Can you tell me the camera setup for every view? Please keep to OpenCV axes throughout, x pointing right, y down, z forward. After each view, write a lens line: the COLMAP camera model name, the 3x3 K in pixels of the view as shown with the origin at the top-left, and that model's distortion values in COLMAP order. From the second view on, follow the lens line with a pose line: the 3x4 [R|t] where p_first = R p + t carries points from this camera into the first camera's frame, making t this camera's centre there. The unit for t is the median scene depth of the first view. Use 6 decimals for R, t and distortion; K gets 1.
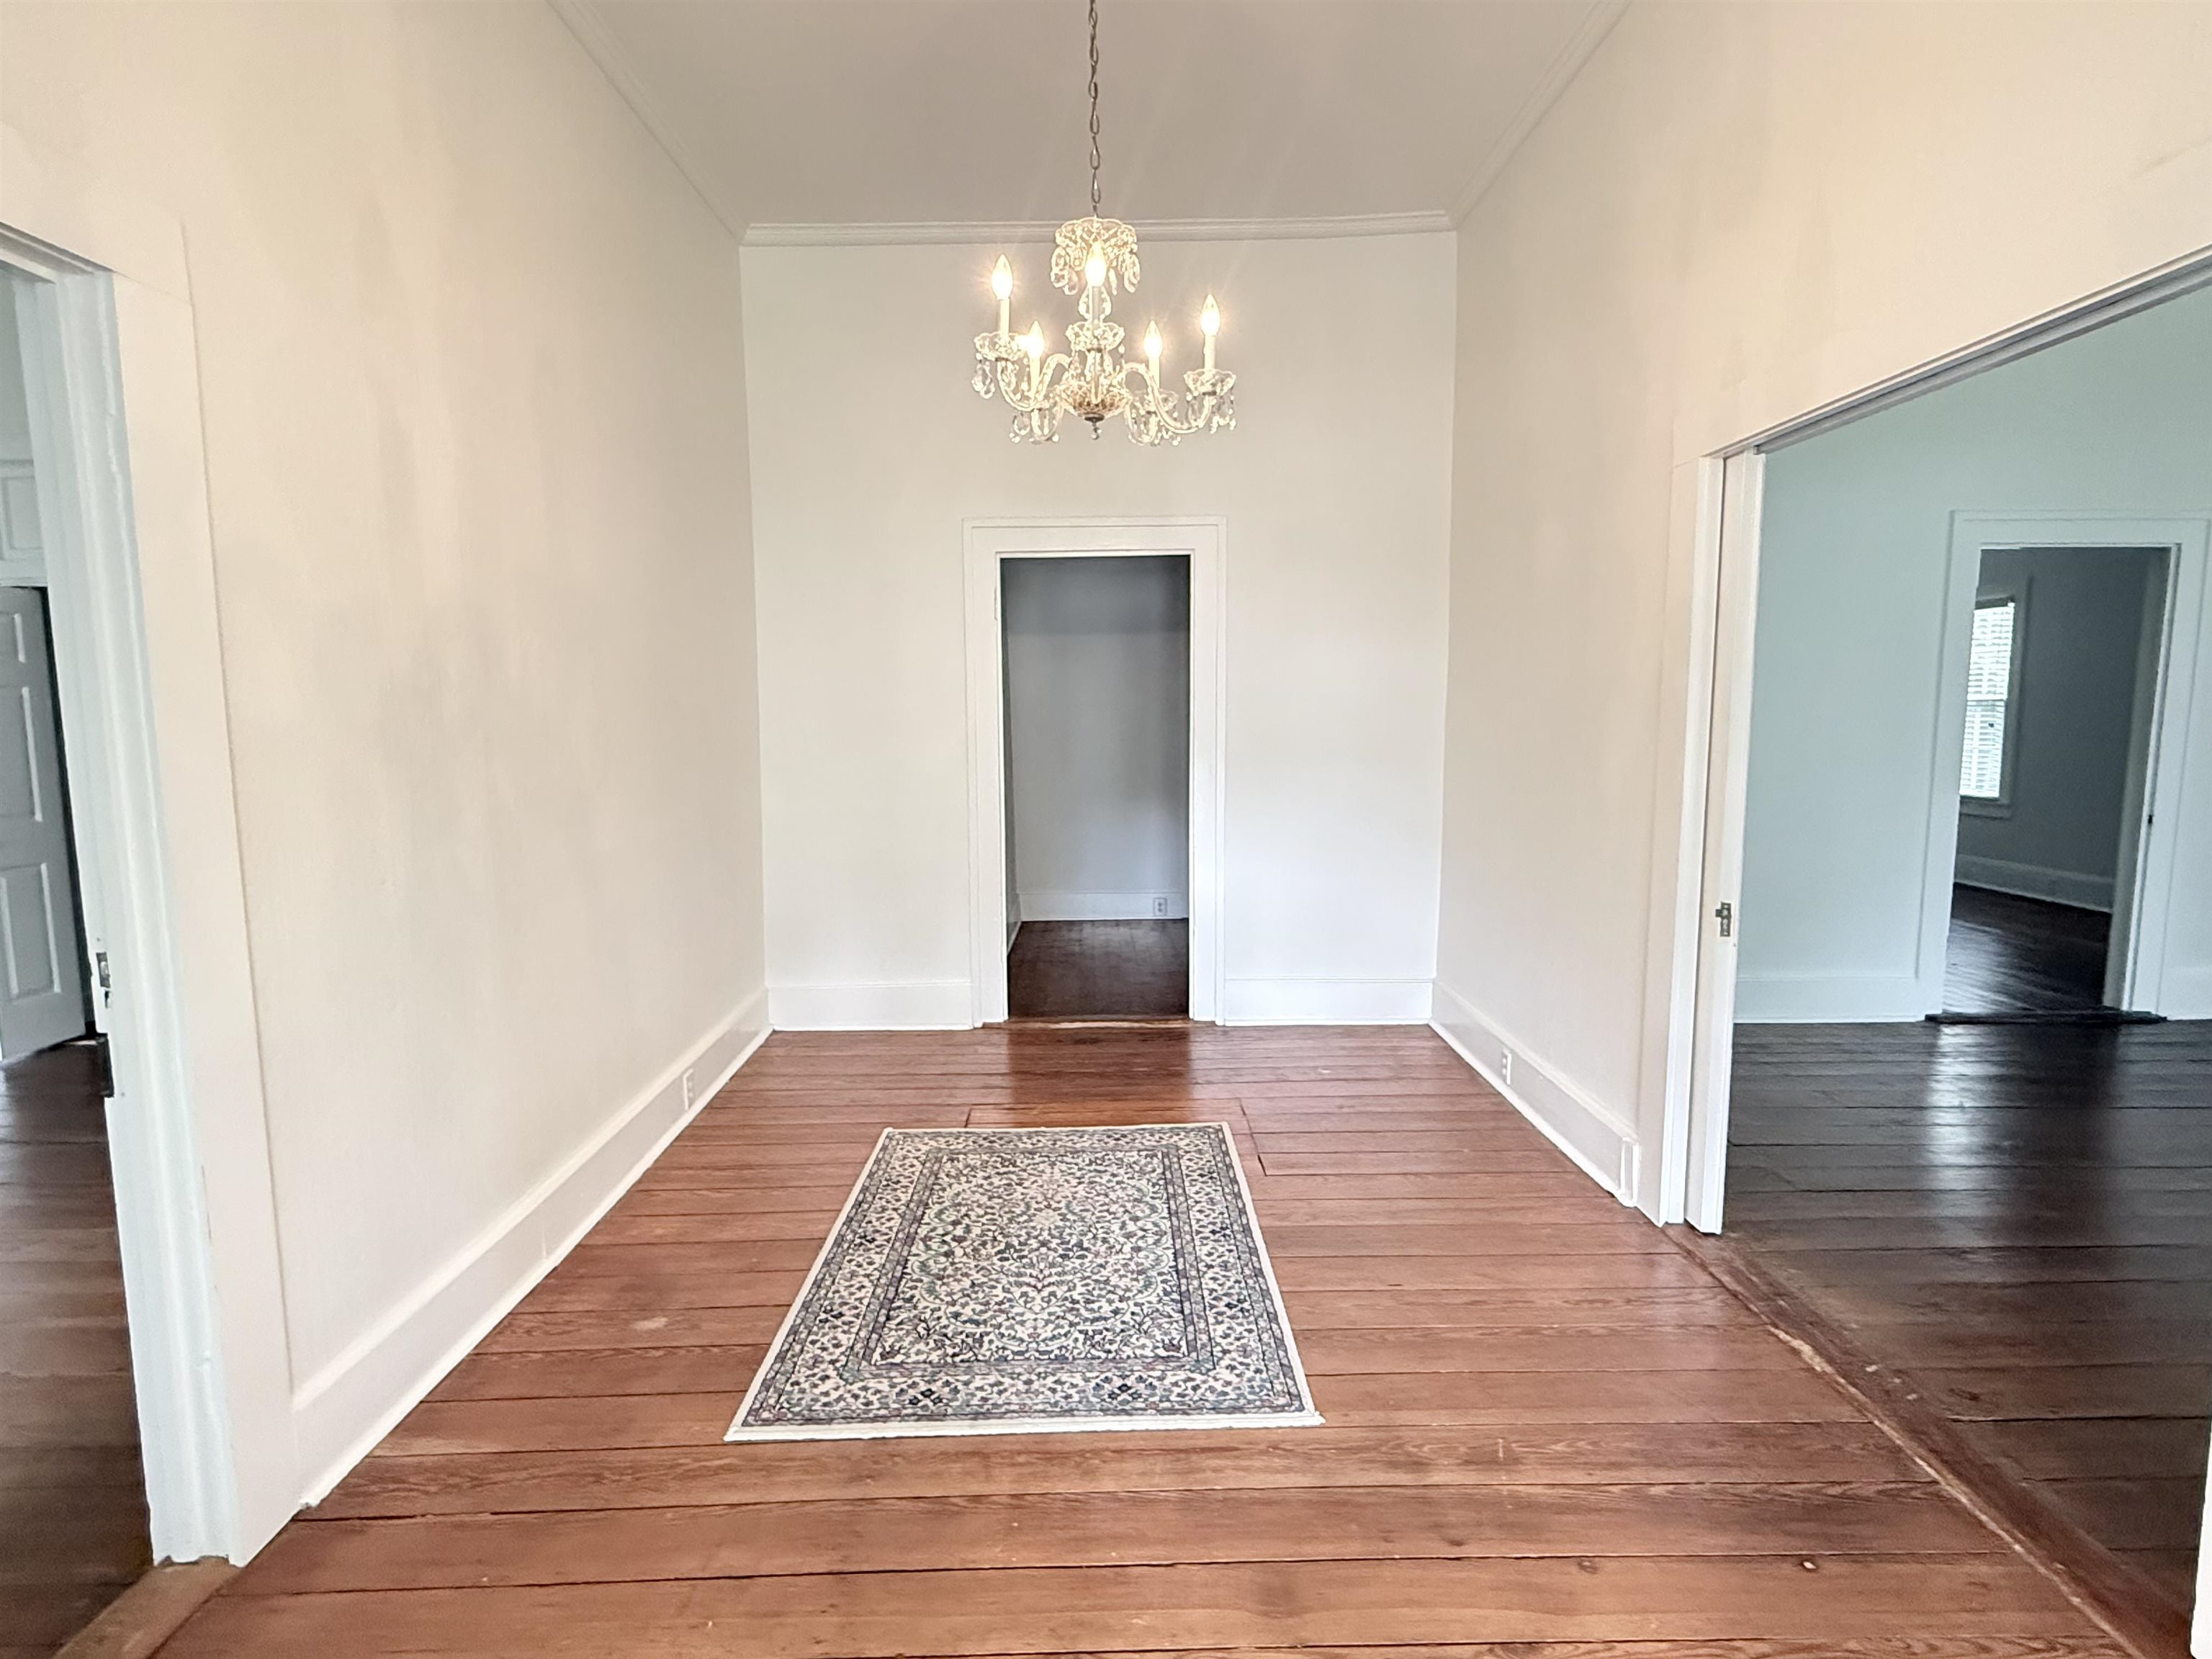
lens RADIAL K [[1113.8, 0, 1106.0], [0, 1113.8, 829.5], [0, 0, 1]] dist [-0.003684, -0.000567]
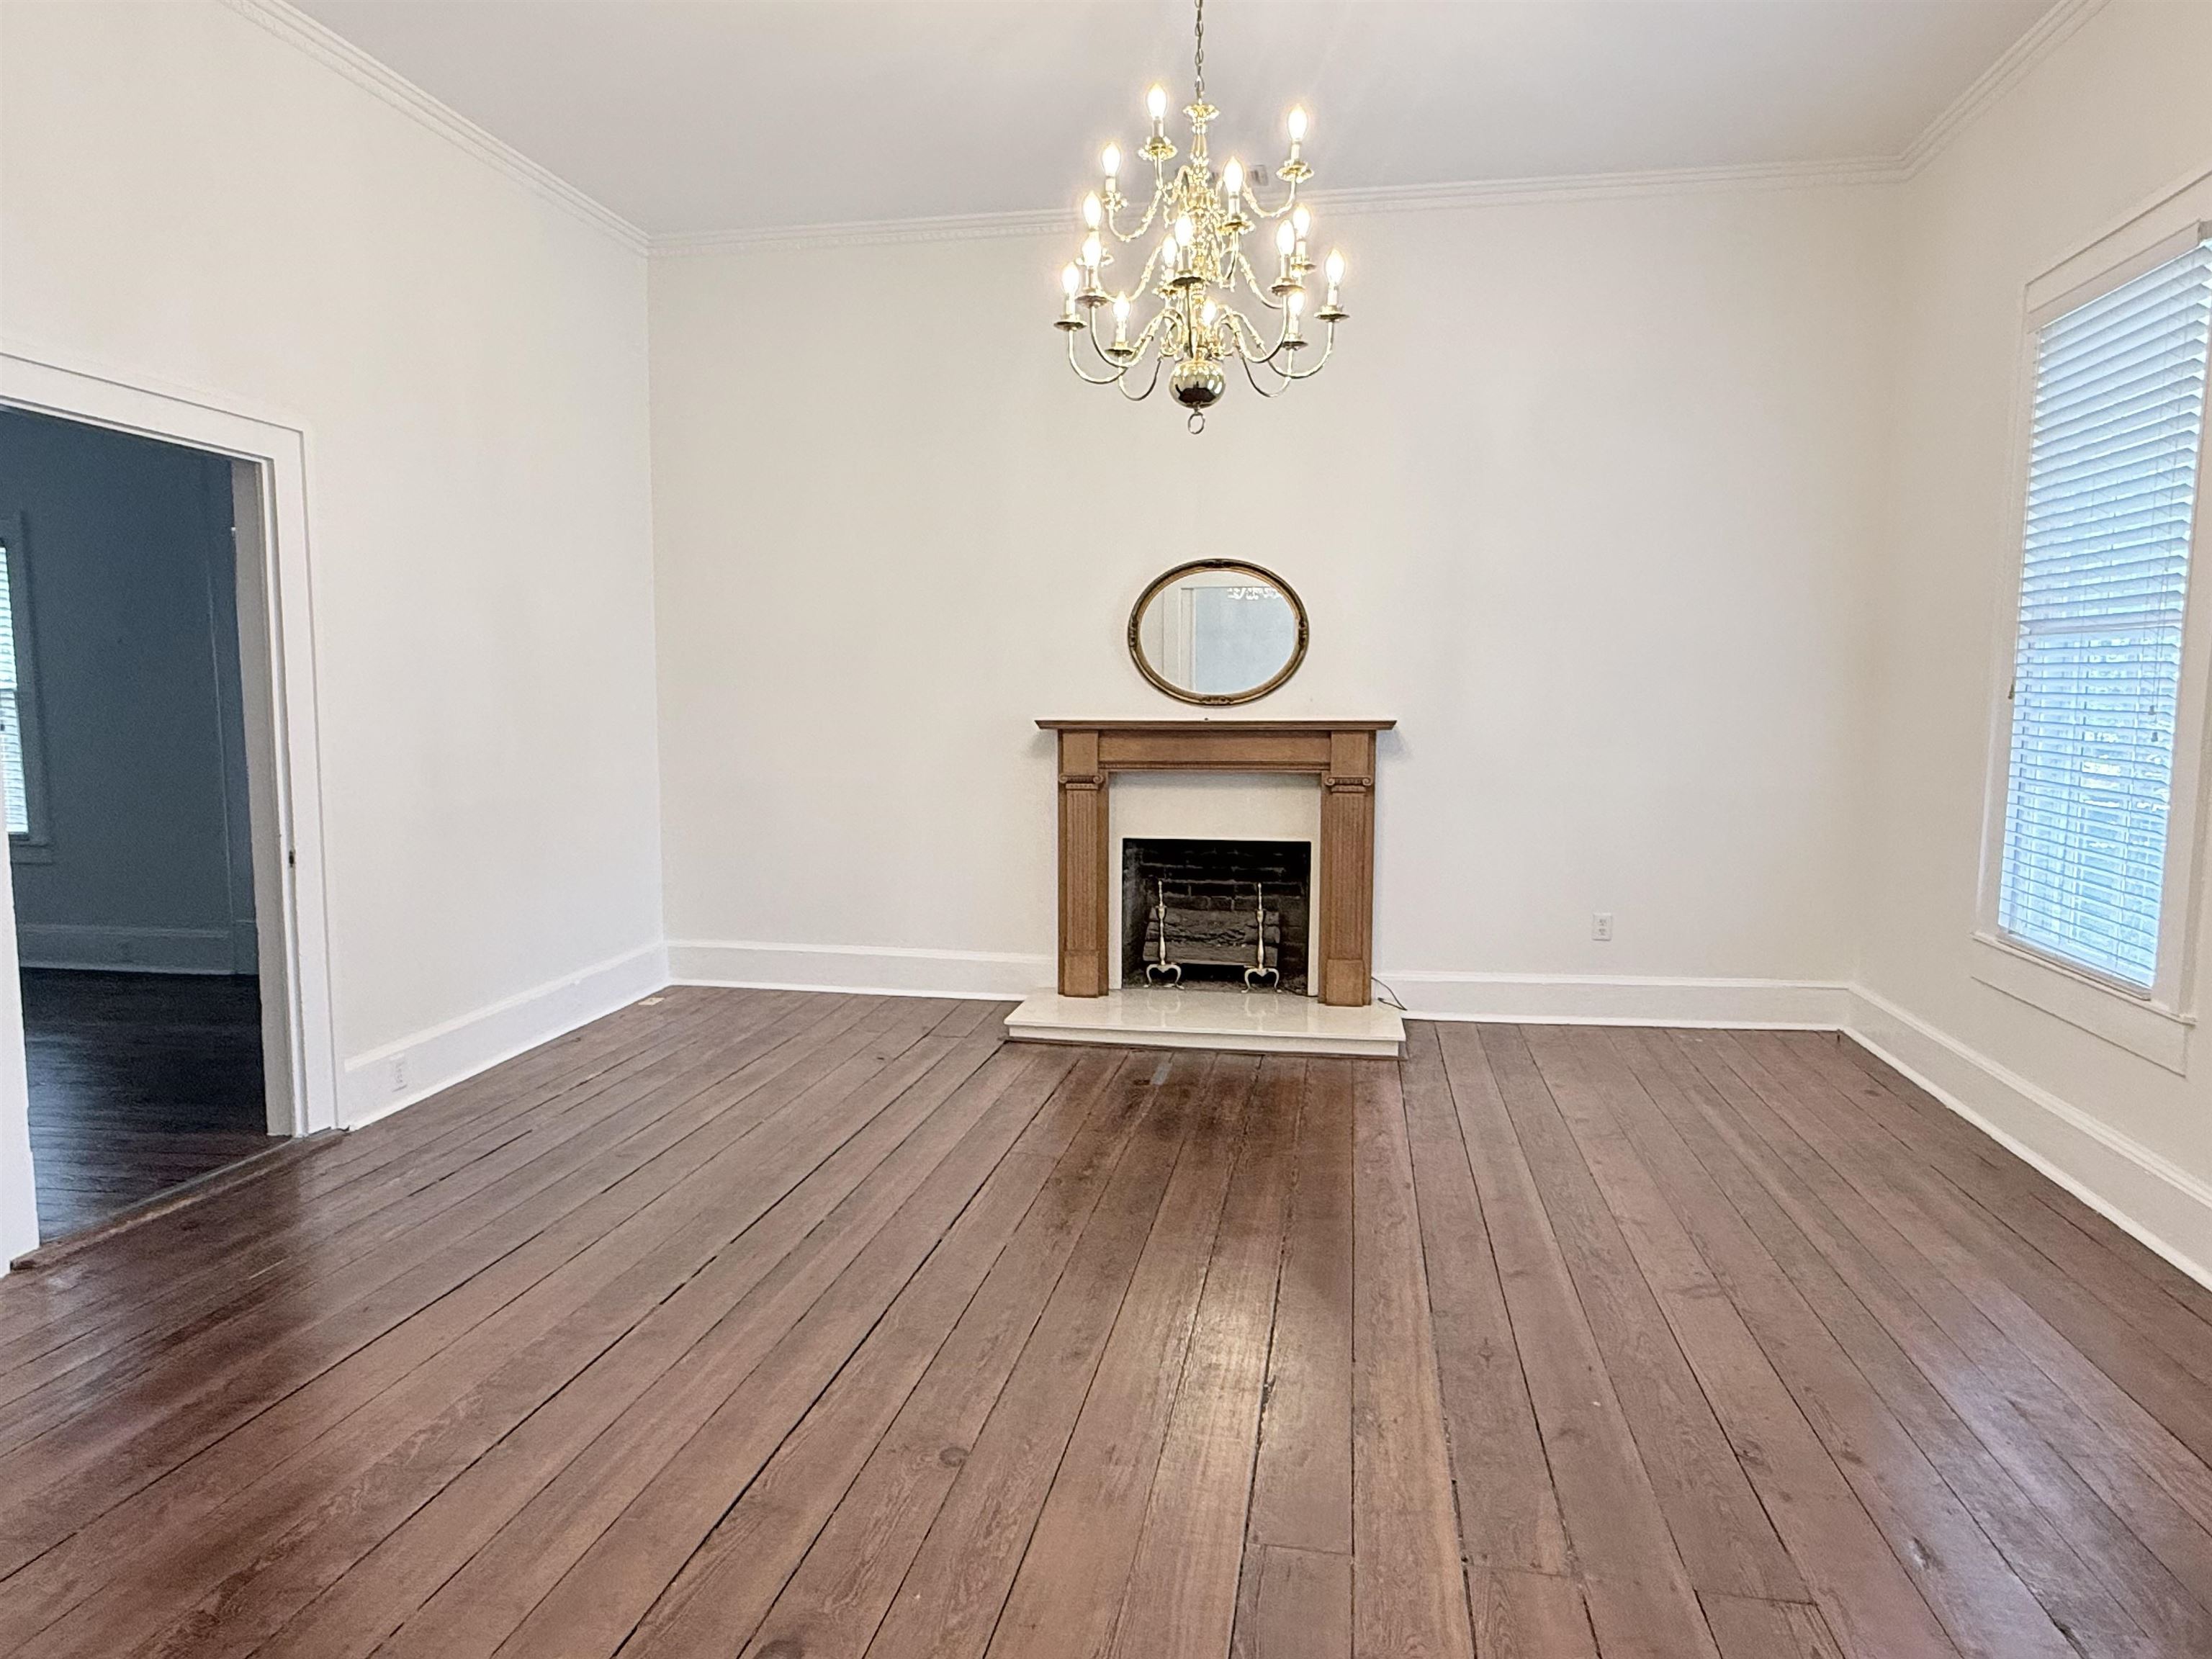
lens RADIAL K [[1329.2, 0, 1106.0], [0, 1329.2, 829.5], [0, 0, 1]] dist [-0.000007, 0.001561]
pose [[0.190810, -0.088525, 0.977627, 0.237065], [0.107092, 0.991858, 0.068912, -0.029923], [-0.975768, 0.091546, 0.198737, 0.348840]]
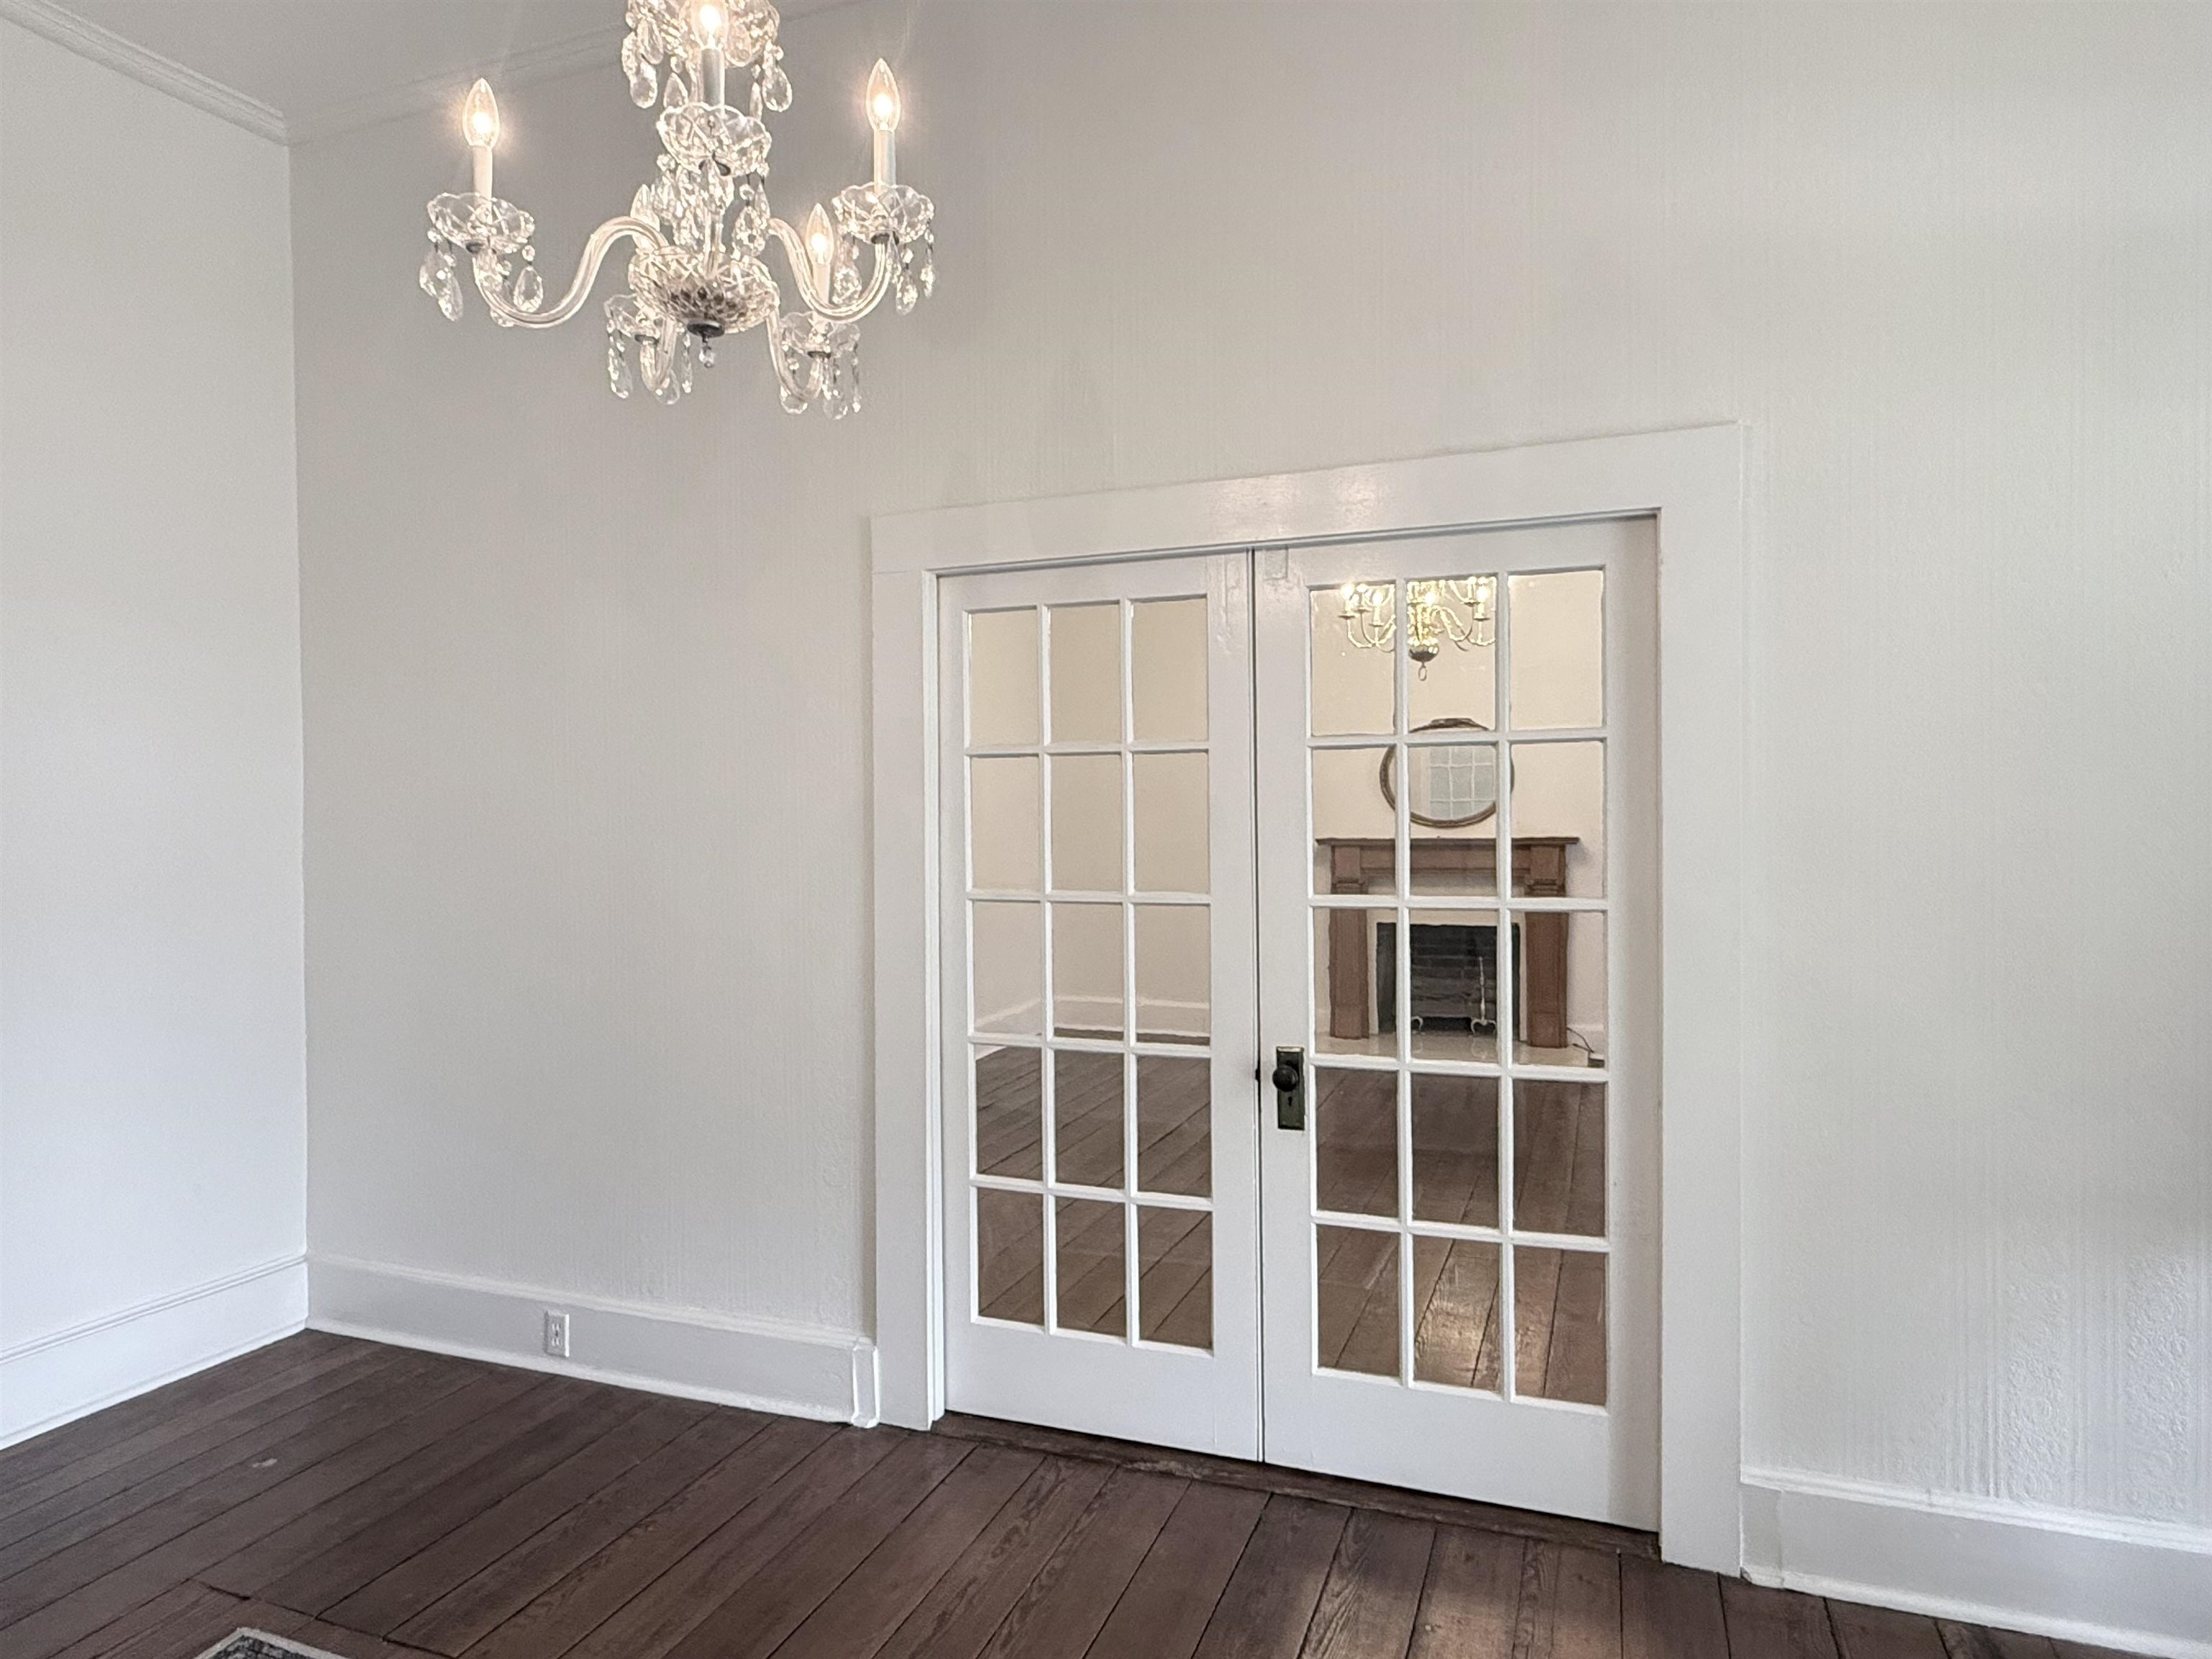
lens RADIAL K [[1329.2, 0, 1106.0], [0, 1329.2, 829.5], [0, 0, 1]] dist [-0.000007, 0.001561]
pose [[0.368784, -0.008431, 0.929477, -0.245161], [0.108383, 0.993528, -0.033990, -0.034386], [-0.923175, 0.113275, 0.367311, 0.266442]]
